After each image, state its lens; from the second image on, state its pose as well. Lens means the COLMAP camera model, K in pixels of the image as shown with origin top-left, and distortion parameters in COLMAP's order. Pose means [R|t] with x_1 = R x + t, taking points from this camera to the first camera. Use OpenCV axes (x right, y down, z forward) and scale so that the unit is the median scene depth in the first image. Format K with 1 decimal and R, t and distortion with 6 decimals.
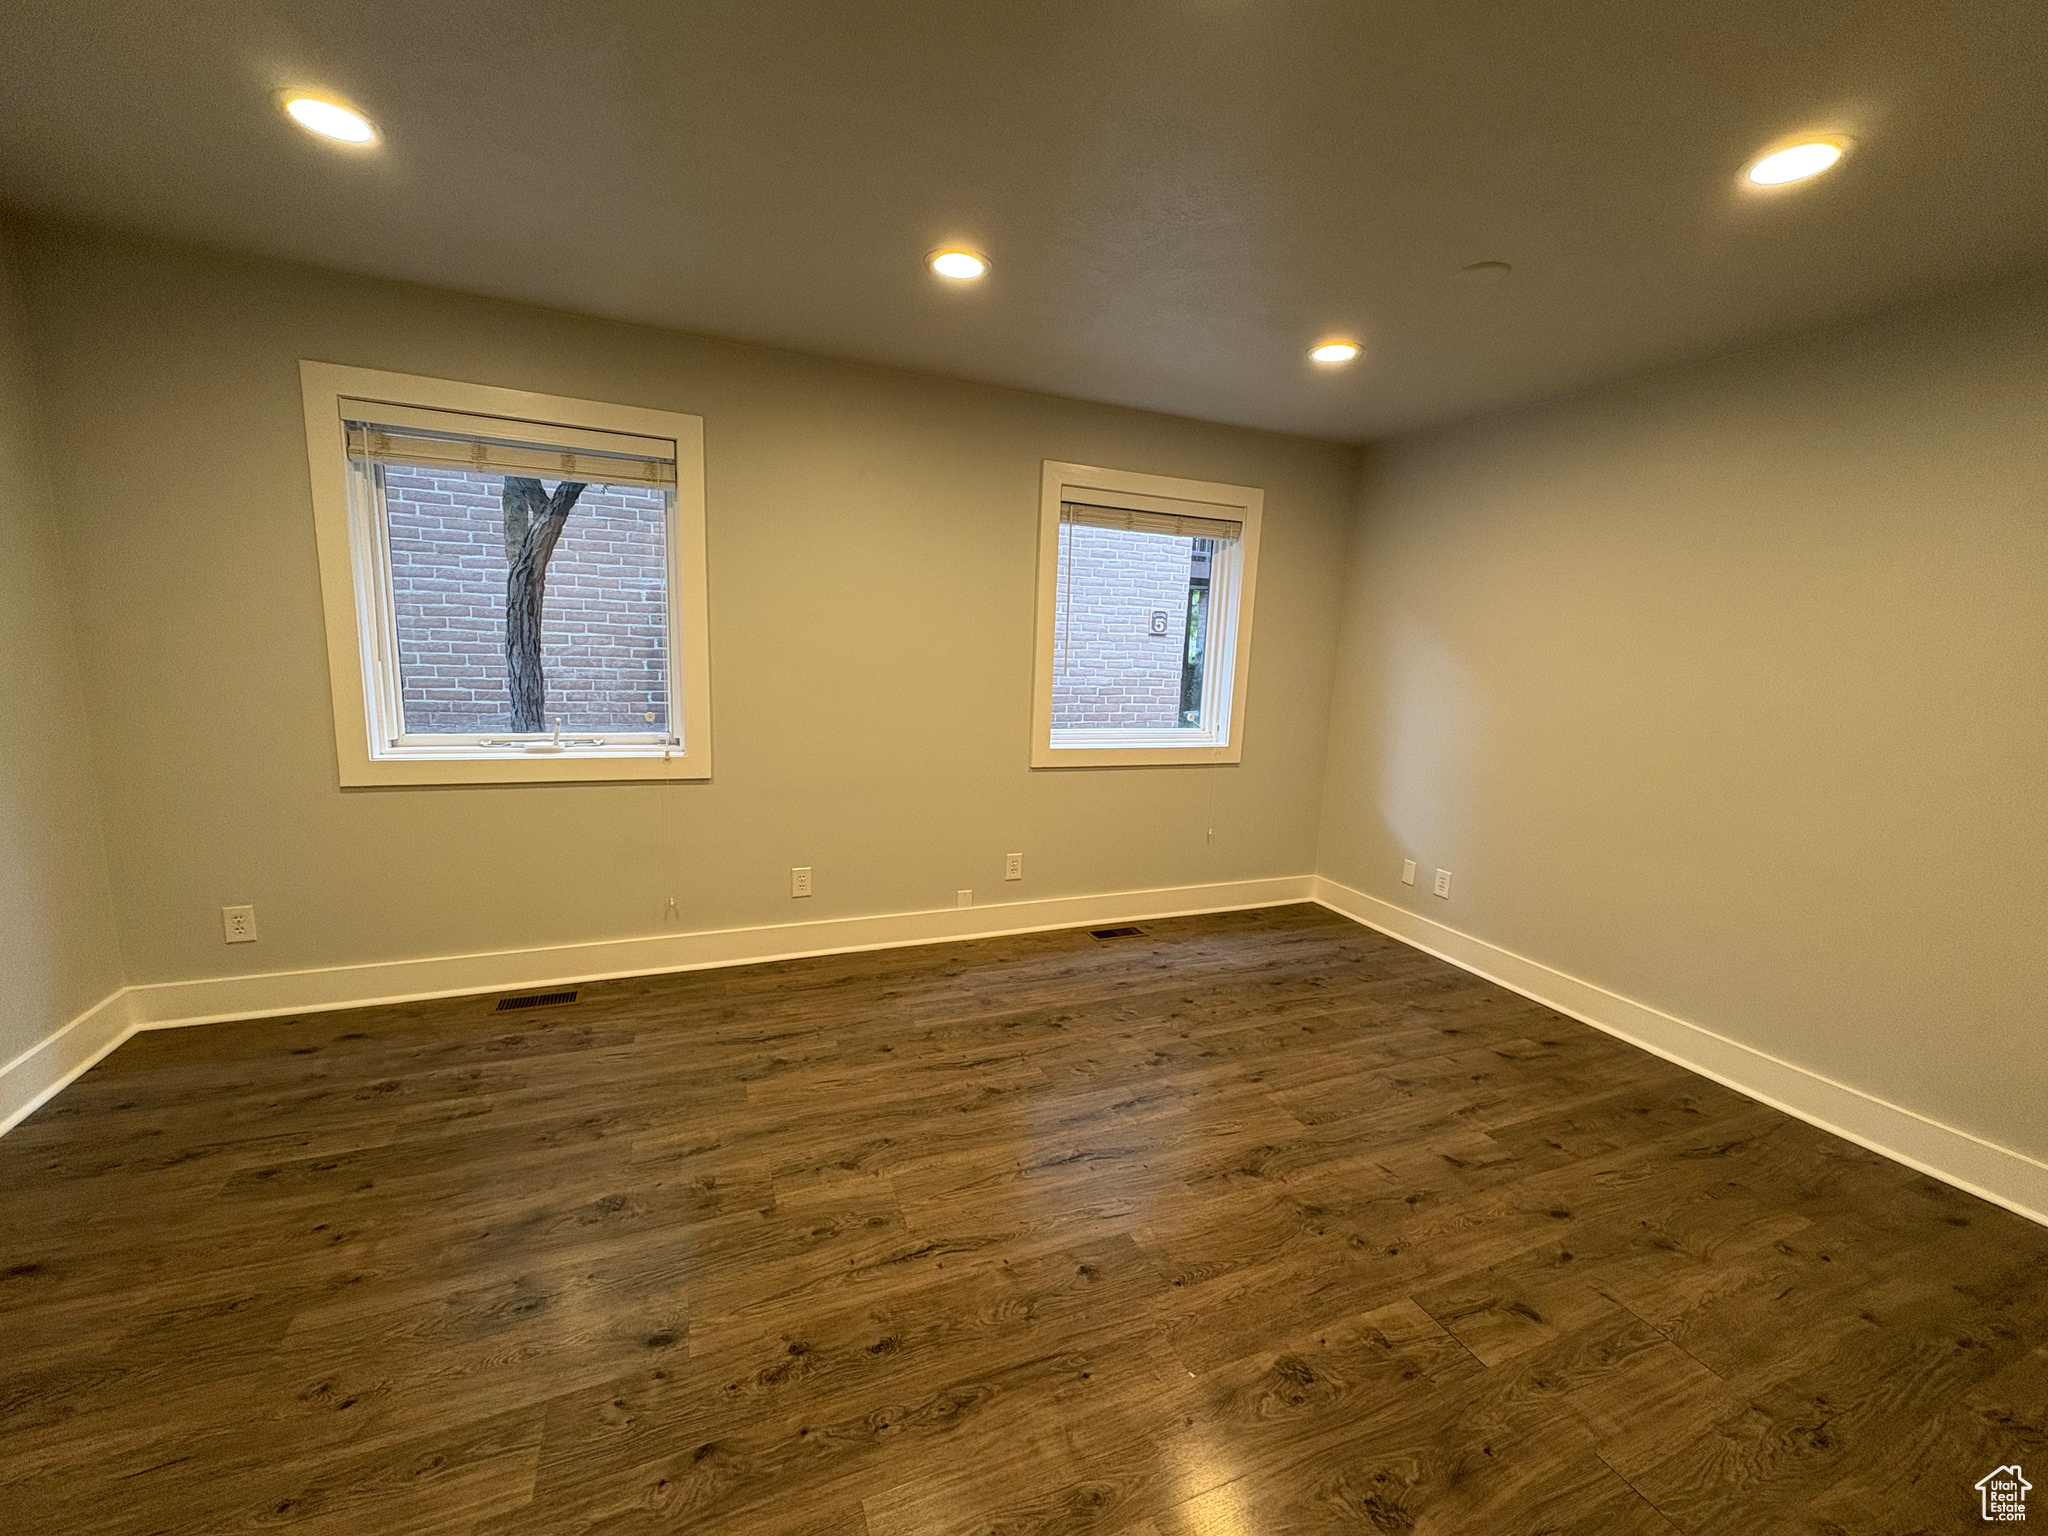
lens RADIAL K [[813.1, 0, 1025.6], [0, 813.1, 770.1], [0, 0, 1]] dist [-0.000921, 0.000719]
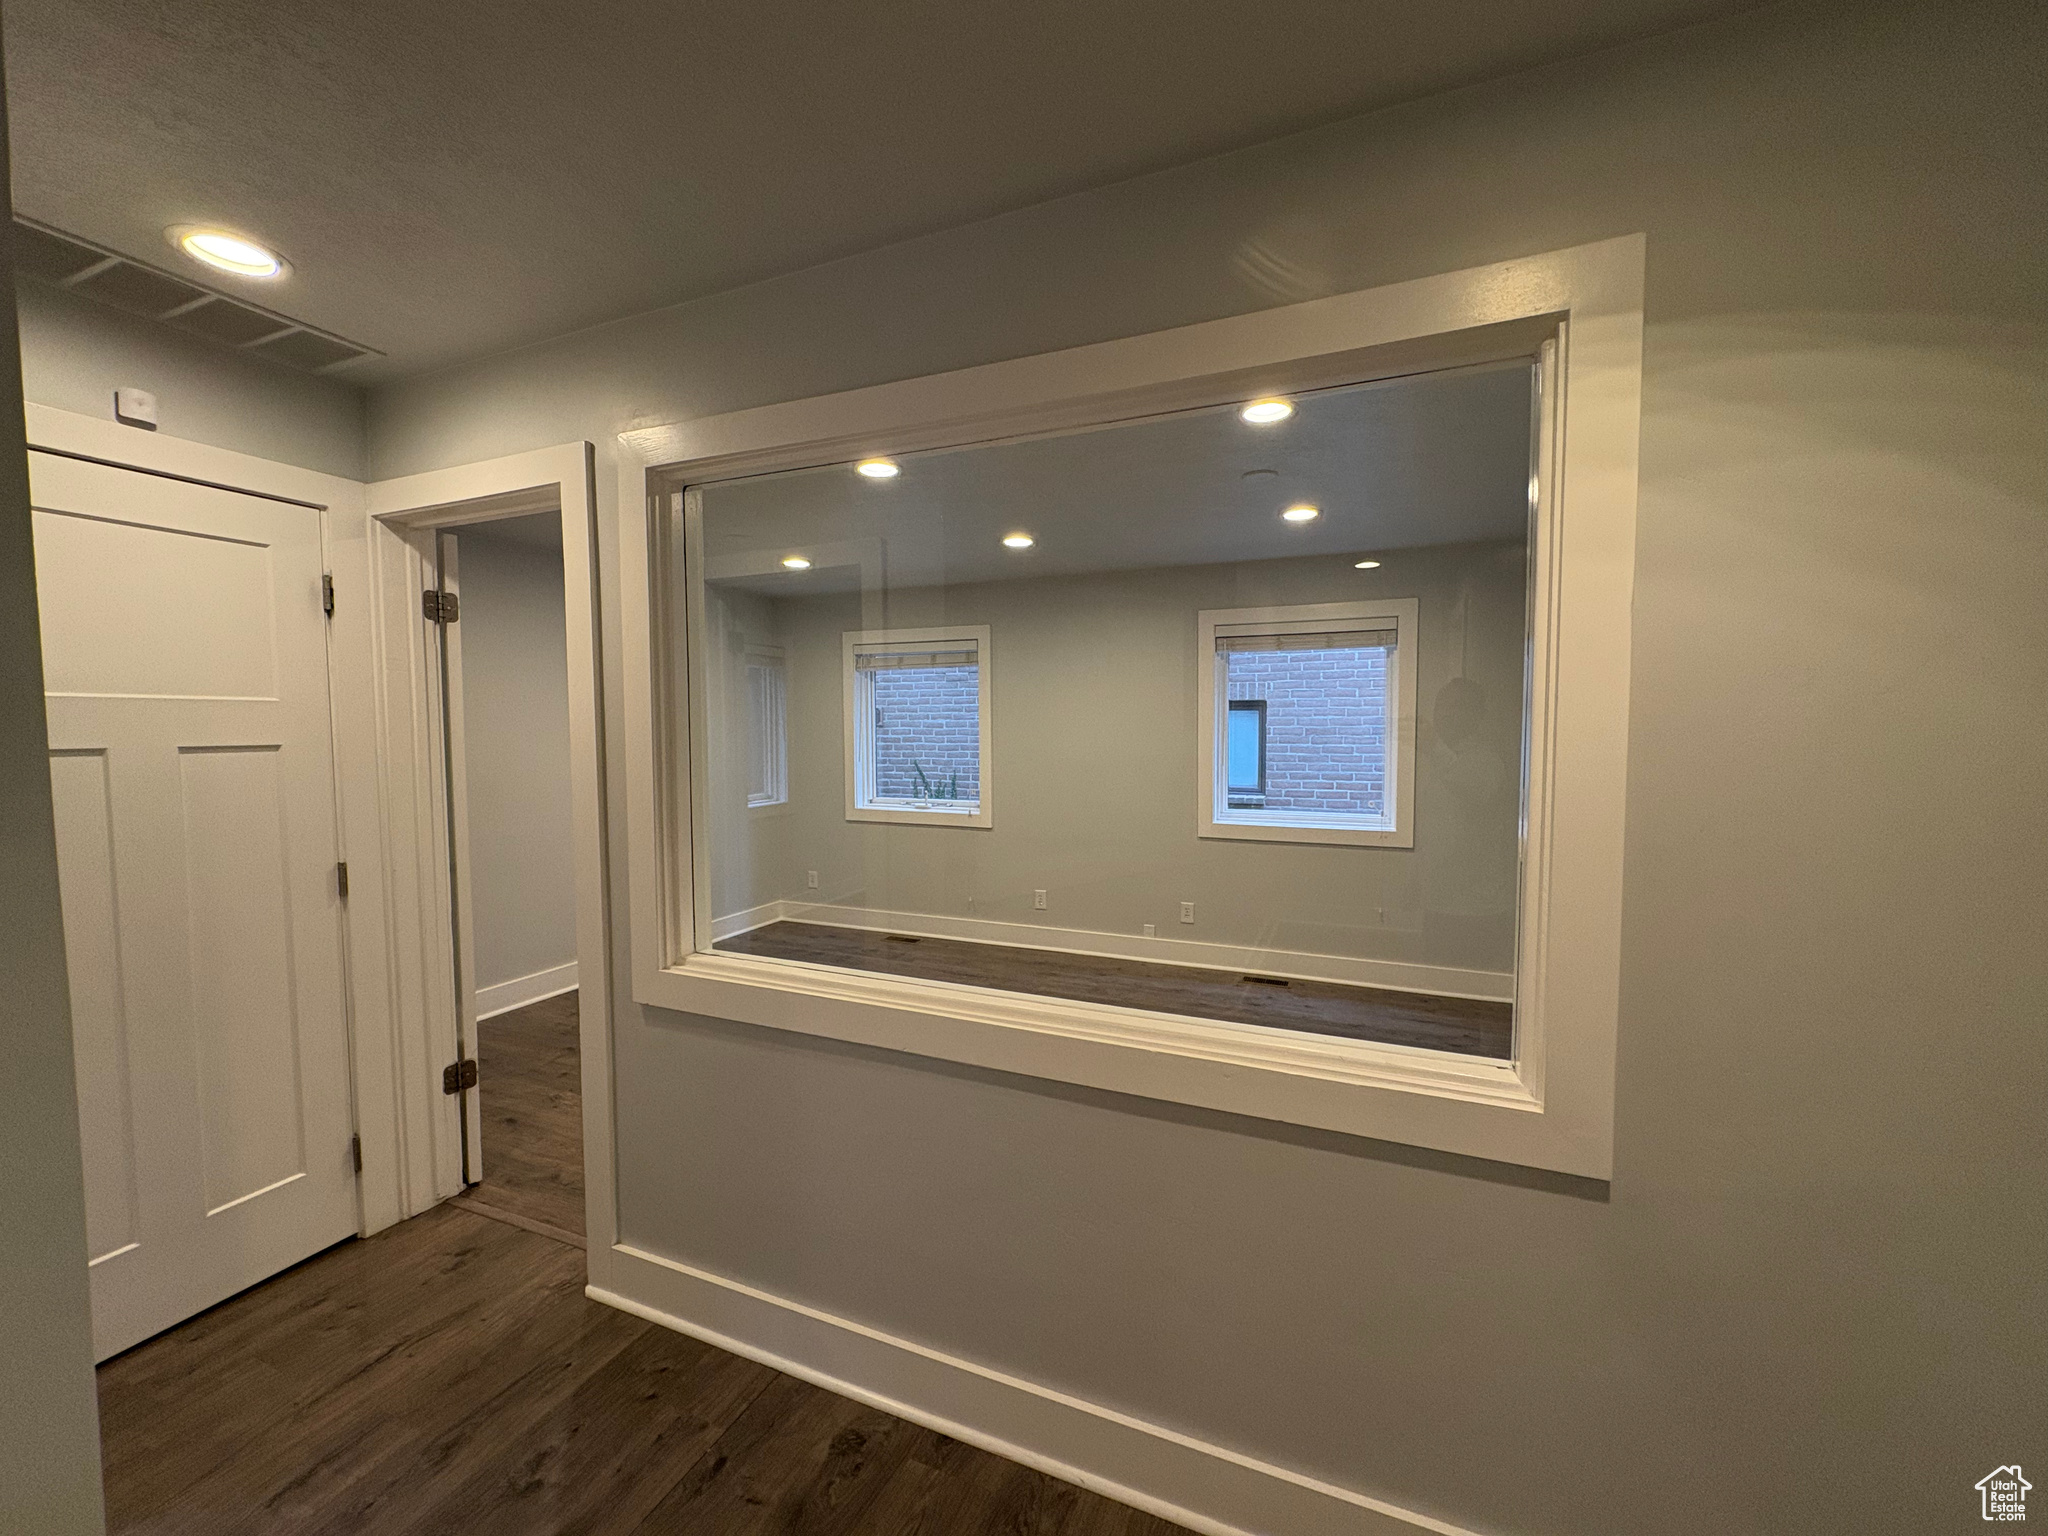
lens RADIAL K [[813.1, 0, 1025.6], [0, 813.1, 770.1], [0, 0, 1]] dist [-0.000921, 0.000719]
pose [[0.696160, -0.001588, -0.717885, 0.906628], [-0.079345, 0.993701, -0.079142, 0.018467], [0.713488, 0.112056, 0.691648, -0.142502]]
